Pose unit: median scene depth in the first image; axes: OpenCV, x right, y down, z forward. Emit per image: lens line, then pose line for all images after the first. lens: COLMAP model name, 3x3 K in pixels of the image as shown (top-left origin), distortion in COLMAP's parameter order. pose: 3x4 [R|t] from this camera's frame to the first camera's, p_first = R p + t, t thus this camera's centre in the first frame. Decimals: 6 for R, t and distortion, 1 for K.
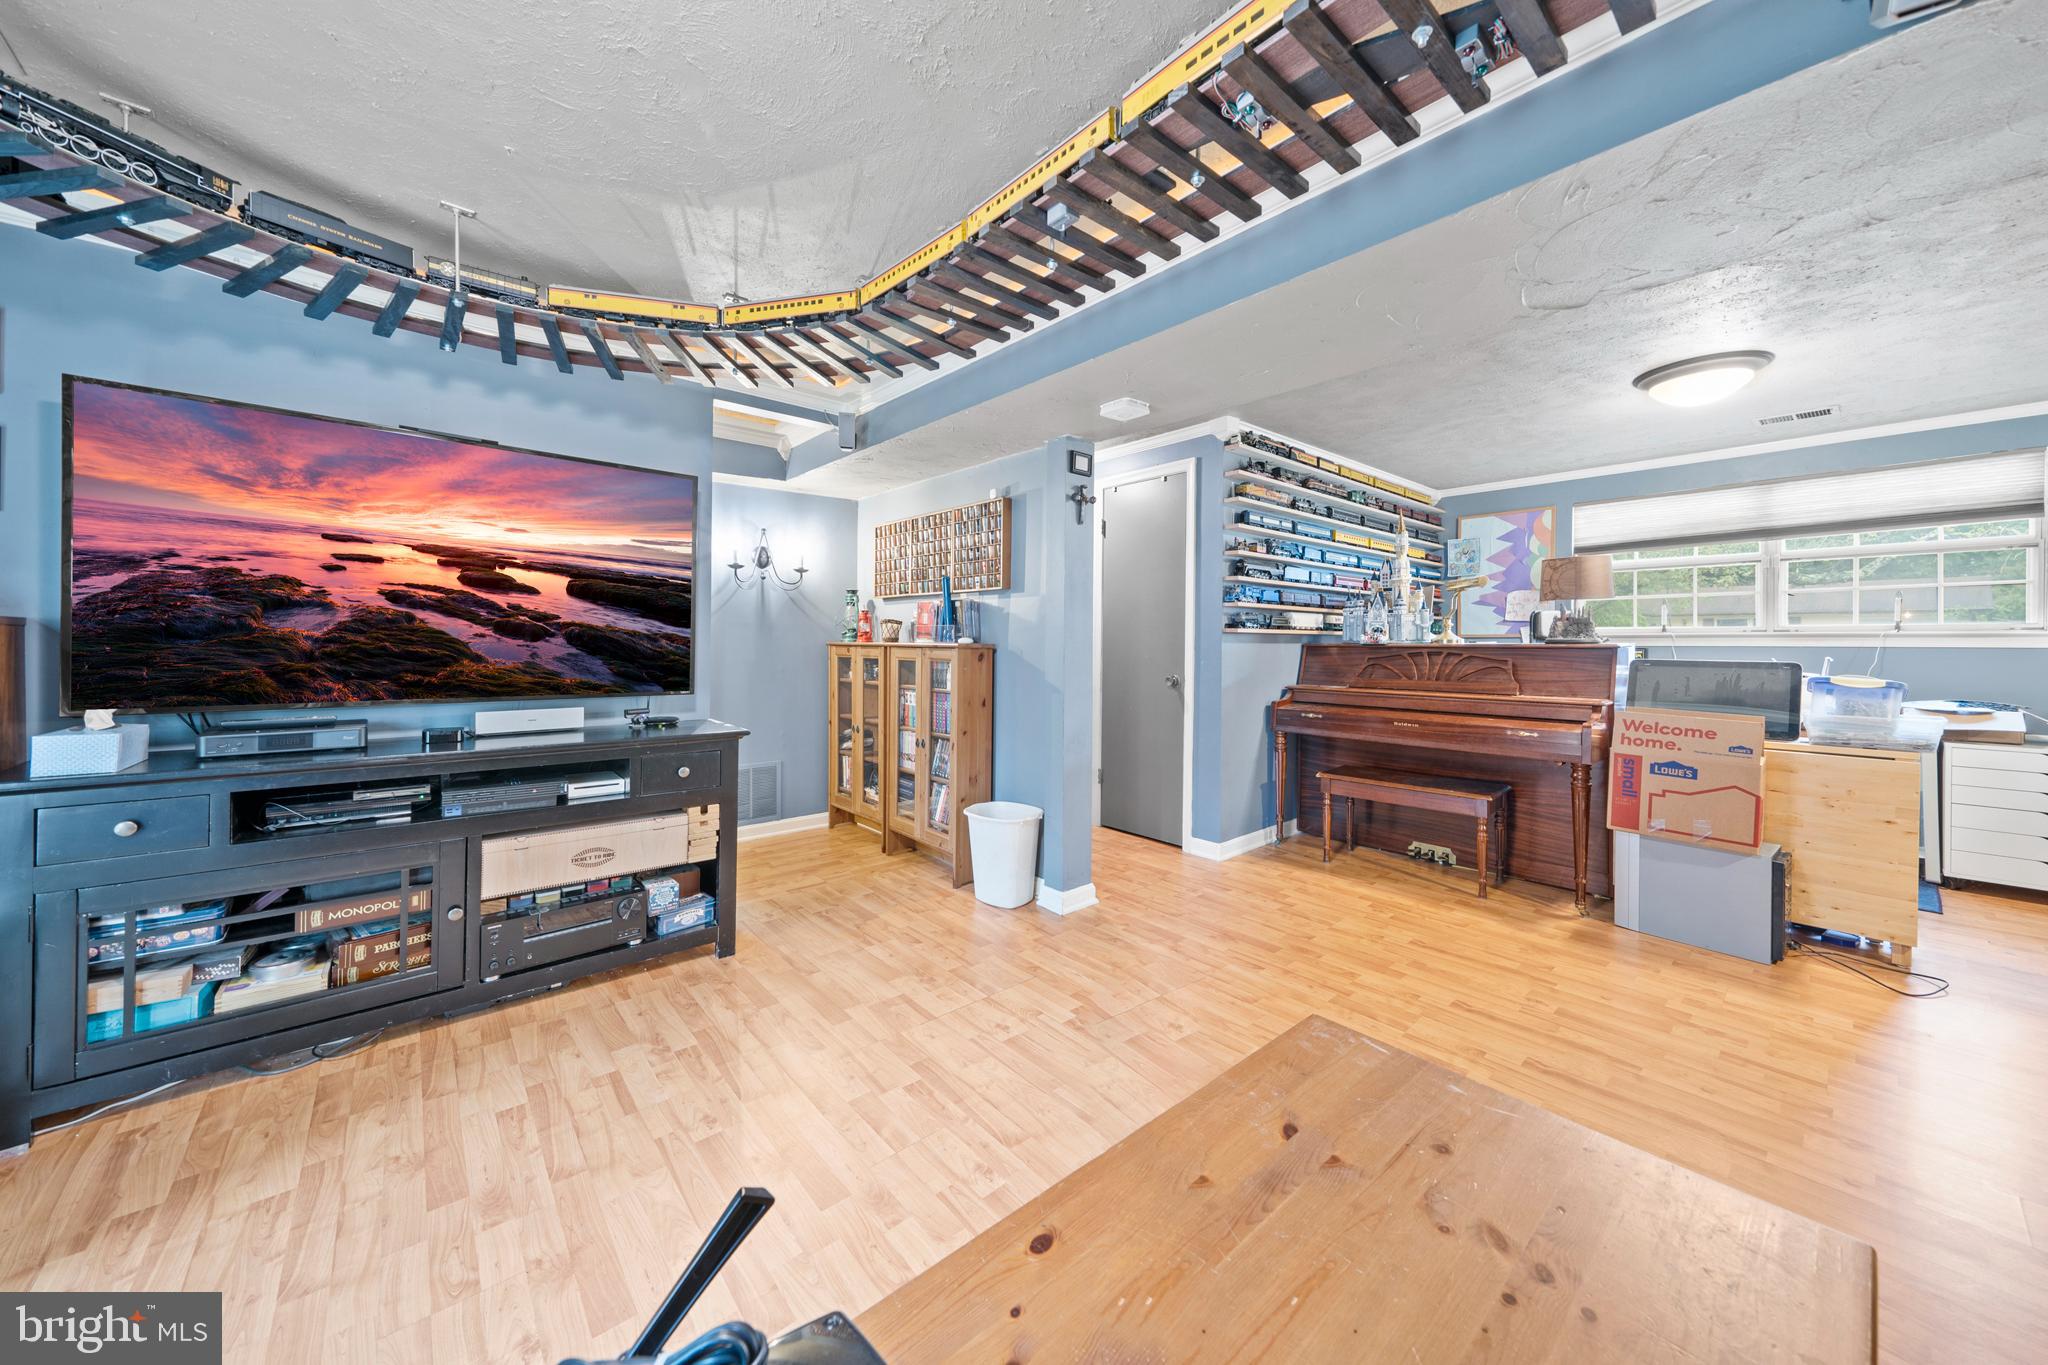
lens RADIAL K [[724.2, 0, 1047.8], [0, 724.2, 651.1], [0, 0, 1]] dist [0.011869, -0.001818]
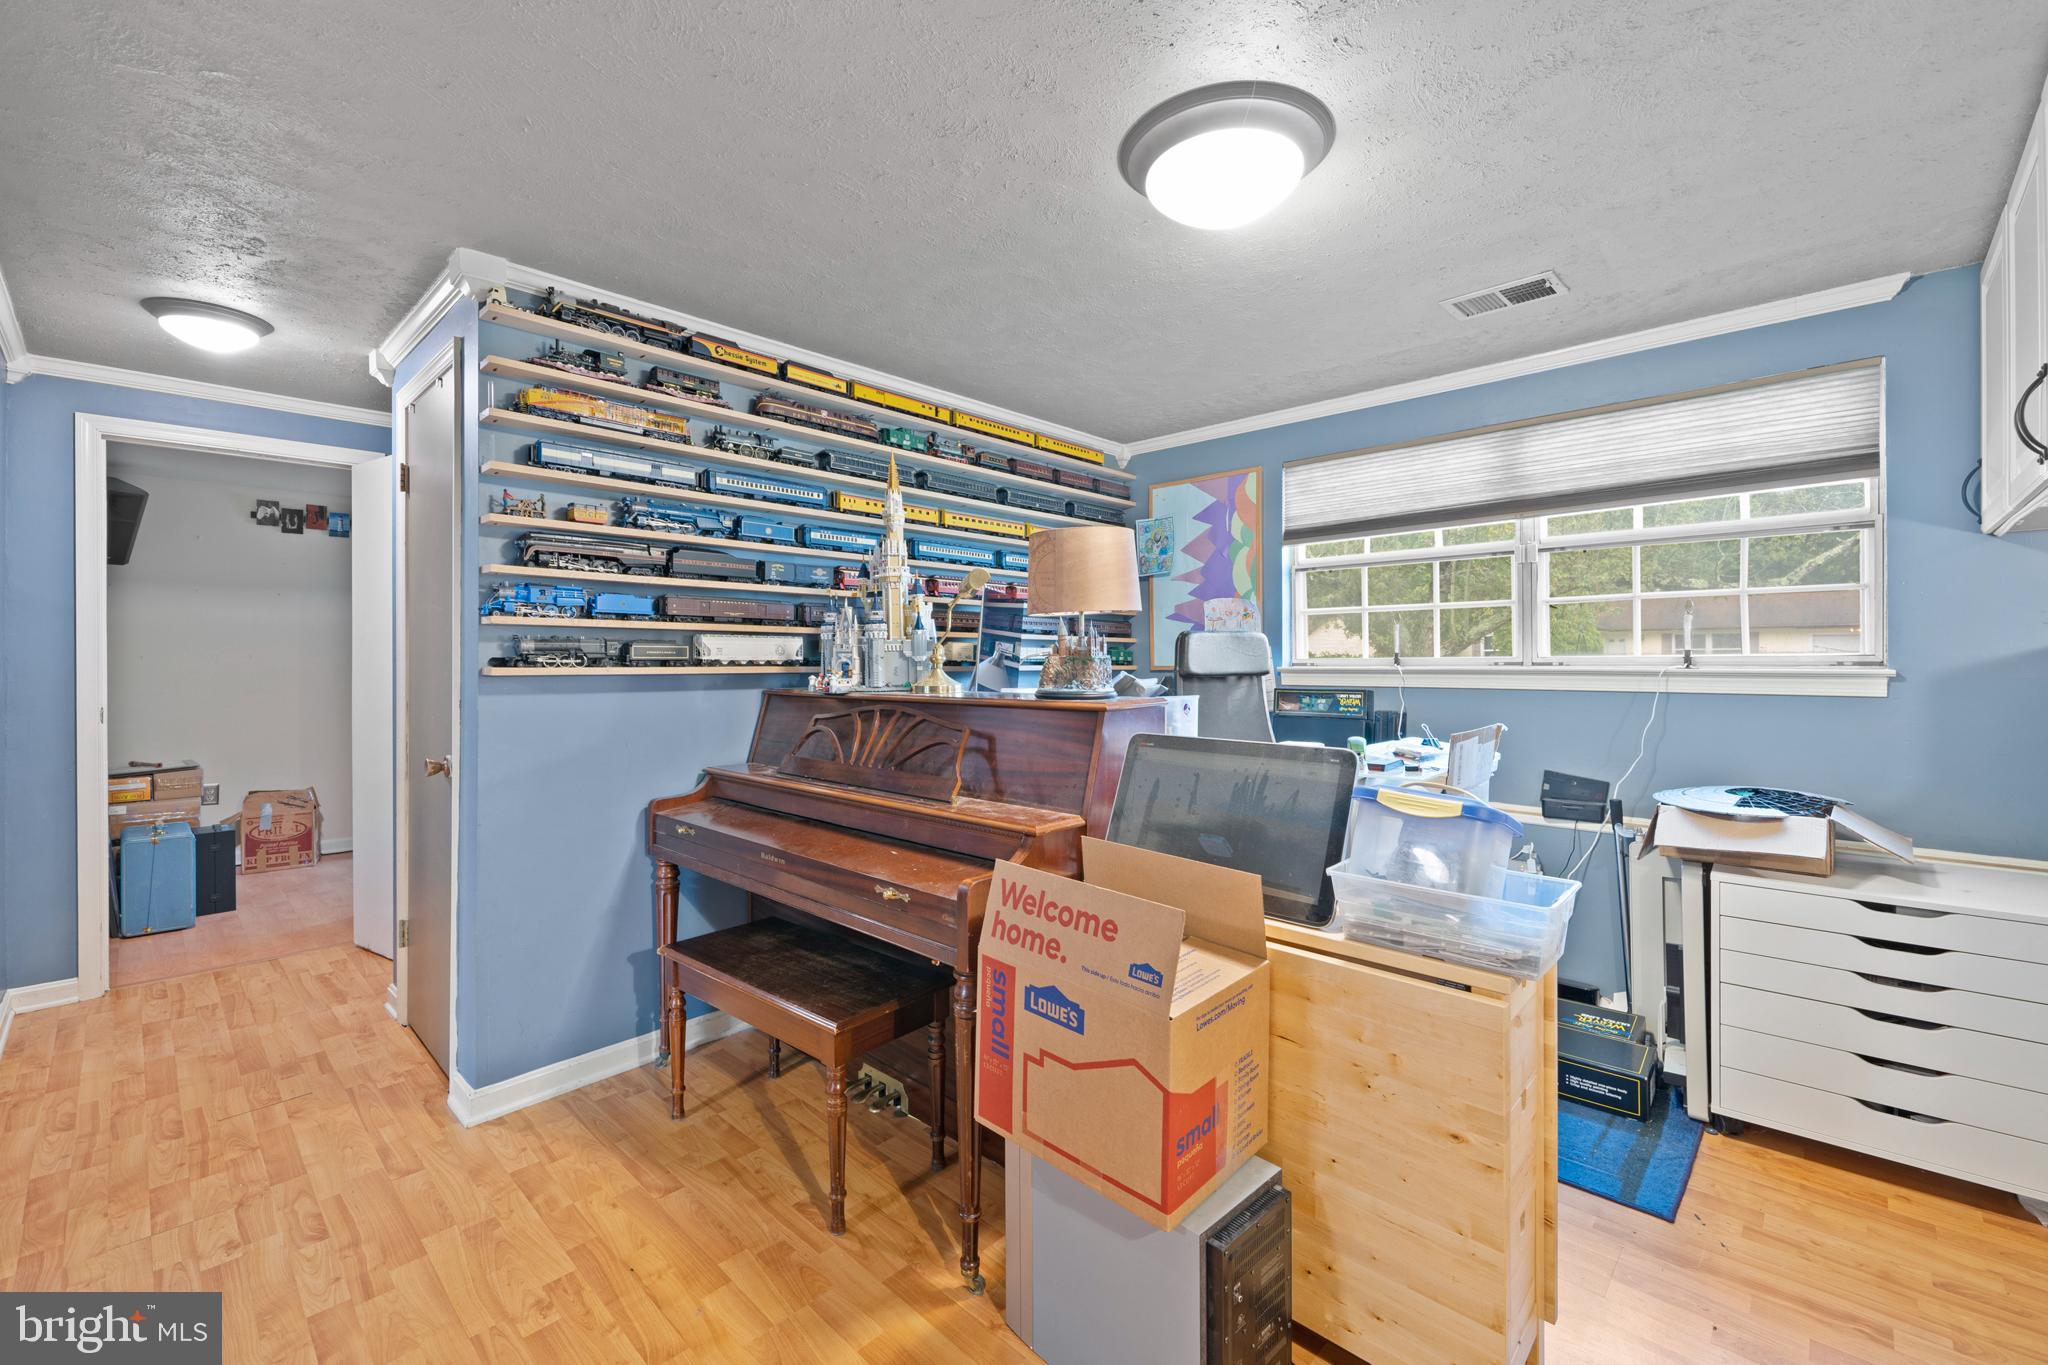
lens RADIAL K [[847.3, 0, 1082.0], [0, 847.3, 665.3], [0, 0, 1]] dist [0.003005, -0.000026]
pose [[0.994492, -0.003963, 0.104740, 0.794249], [0.004455, 0.999980, -0.004461, -0.037662], [-0.104721, 0.004903, 0.994490, 0.477039]]
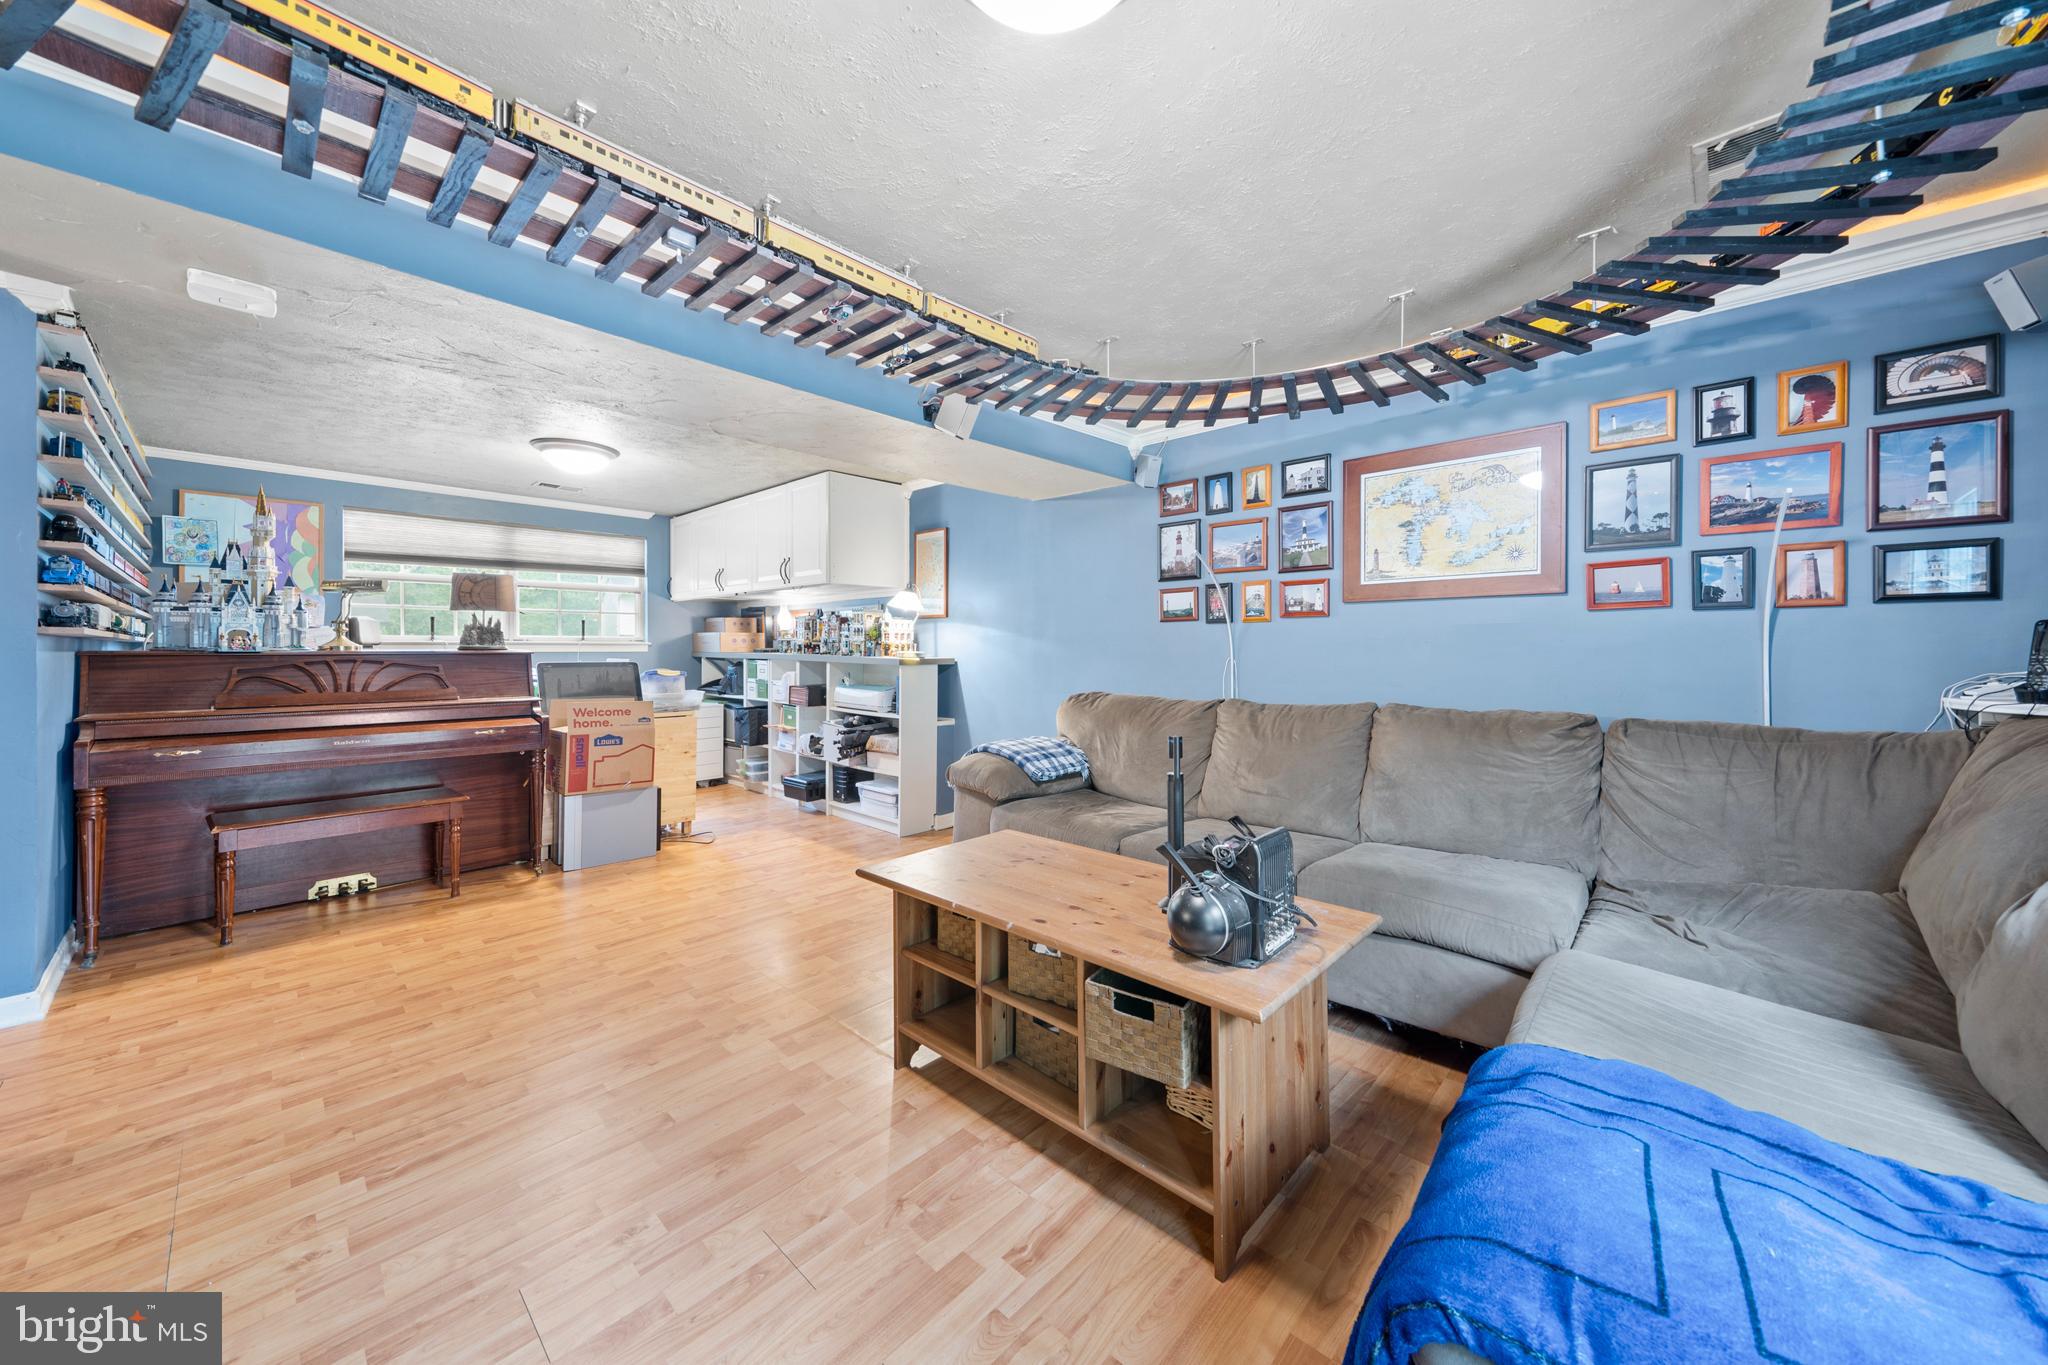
lens RADIAL K [[724.2, 0, 1032.6], [0, 724.2, 643.7], [0, 0, 1]] dist [0.011869, -0.001818]
pose [[-0.113568, 0.005159, 0.993517, -0.598221], [0.011045, 0.999931, -0.003930, -0.007981], [-0.993469, 0.010528, -0.113617, 0.338769]]
